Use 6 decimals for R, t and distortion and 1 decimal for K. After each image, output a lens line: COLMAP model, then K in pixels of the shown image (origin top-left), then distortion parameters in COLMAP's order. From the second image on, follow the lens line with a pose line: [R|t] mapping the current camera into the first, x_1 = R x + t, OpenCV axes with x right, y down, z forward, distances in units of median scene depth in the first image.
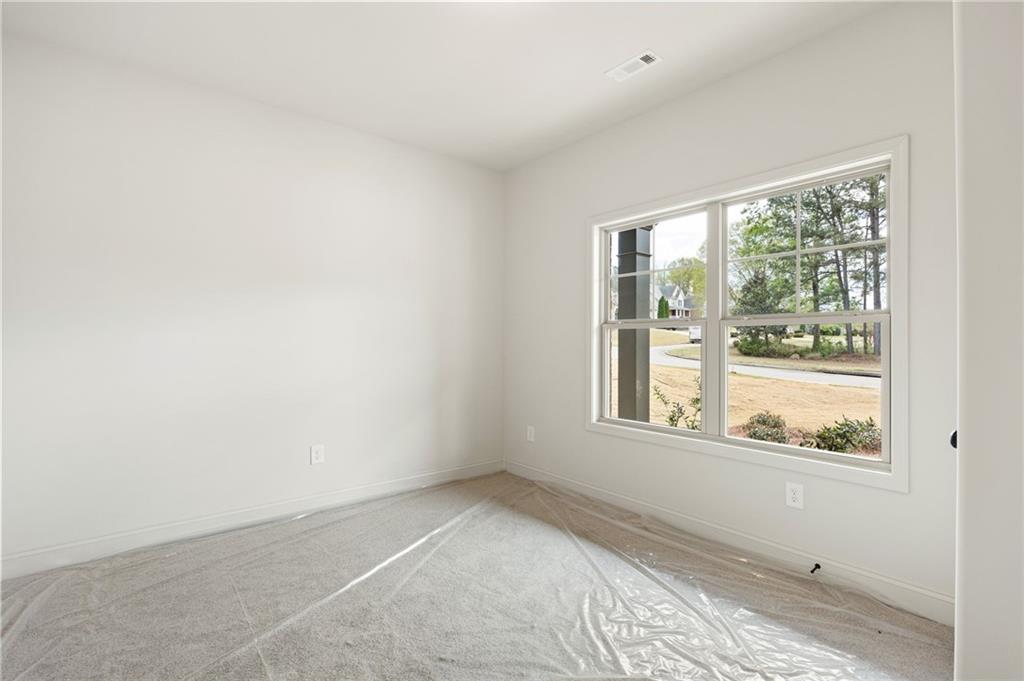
lens RADIAL K [[458.9, 0, 507.7], [0, 458.9, 342.7], [0, 0, 1]] dist [0.030668, 0.000379]
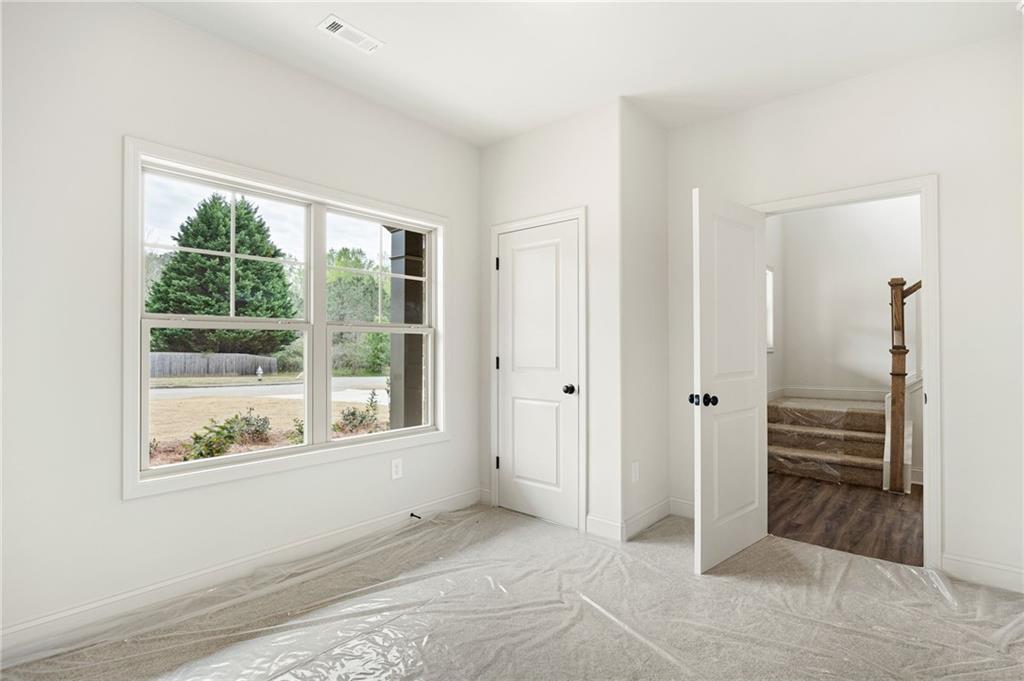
lens RADIAL K [[505.1, 0, 512.2], [0, 505.1, 341.2], [0, 0, 1]] dist [-0.004780, -0.000276]
pose [[-0.141916, 0.005661, 0.989863, -0.743393], [0.006332, 0.999968, -0.004811, -0.006770], [-0.989858, 0.005585, -0.141947, 0.852406]]
